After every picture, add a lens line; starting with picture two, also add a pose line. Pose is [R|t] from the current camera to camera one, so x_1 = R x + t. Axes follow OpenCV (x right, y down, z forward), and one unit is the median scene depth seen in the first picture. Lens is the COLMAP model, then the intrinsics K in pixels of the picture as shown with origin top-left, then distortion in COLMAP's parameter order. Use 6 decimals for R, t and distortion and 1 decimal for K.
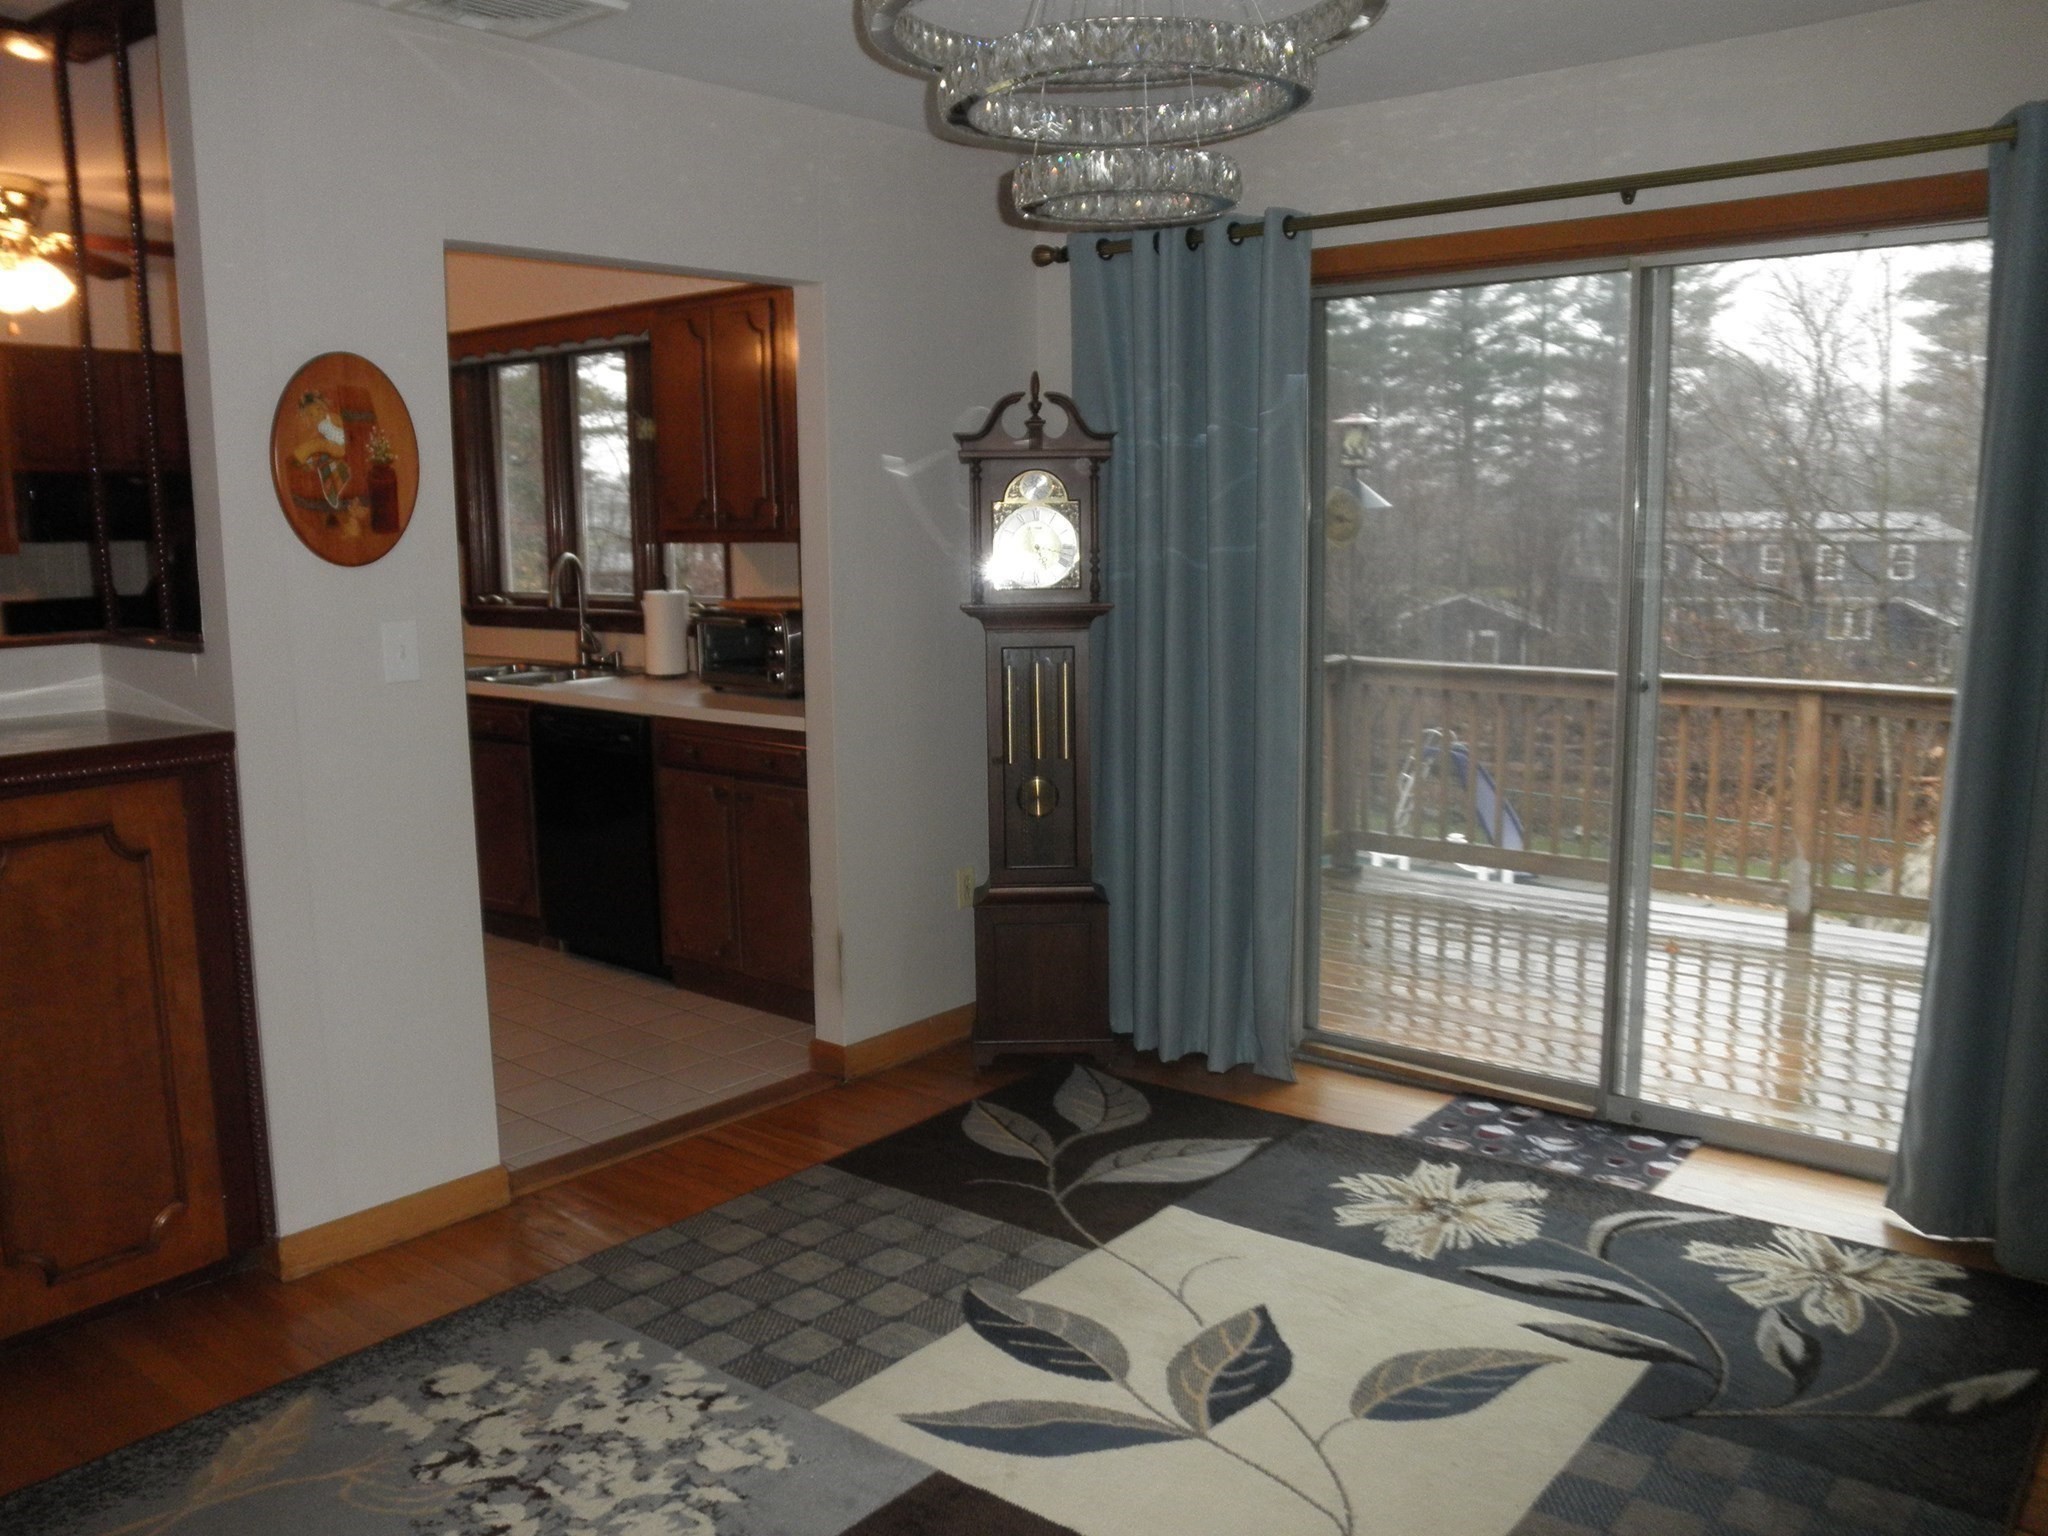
lens RADIAL K [[1679.2, 0, 1057.2], [0, 1679.2, 775.0], [0, 0, 1]] dist [-0.122213, 0.124644]
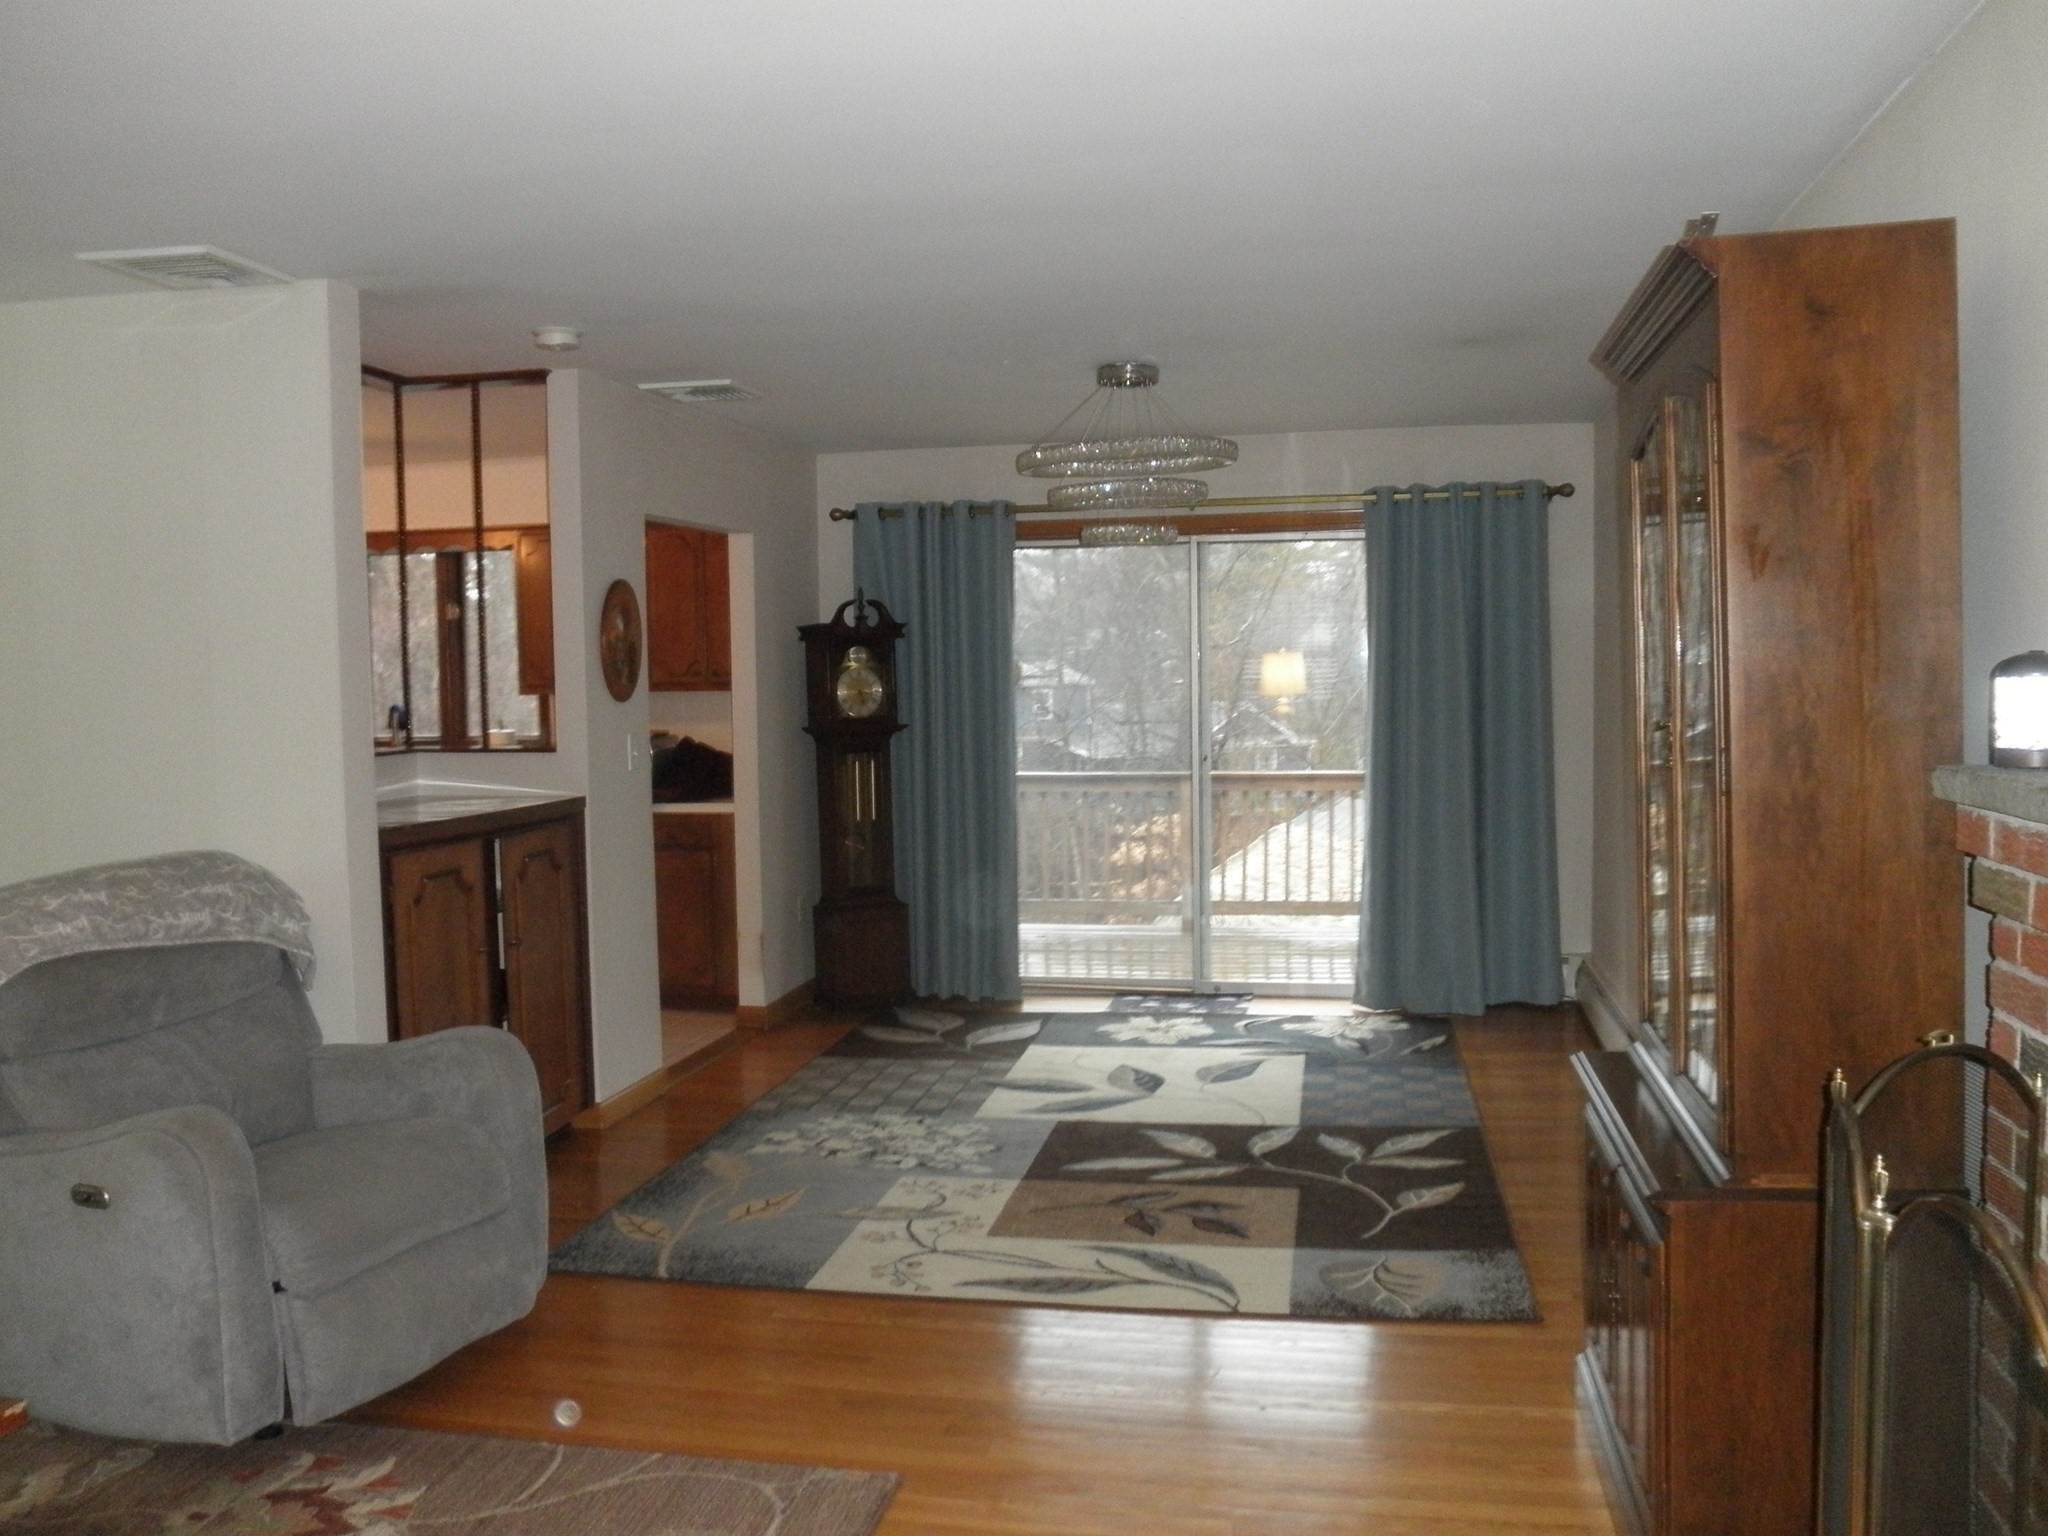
lens RADIAL K [[1679.2, 0, 1057.2], [0, 1679.2, 775.0], [0, 0, 1]] dist [-0.122213, 0.124644]
pose [[0.878980, -0.036946, 0.475424, -0.747595], [0.081723, 0.993915, -0.073852, 0.100341], [-0.469803, 0.103768, 0.876651, -0.635675]]
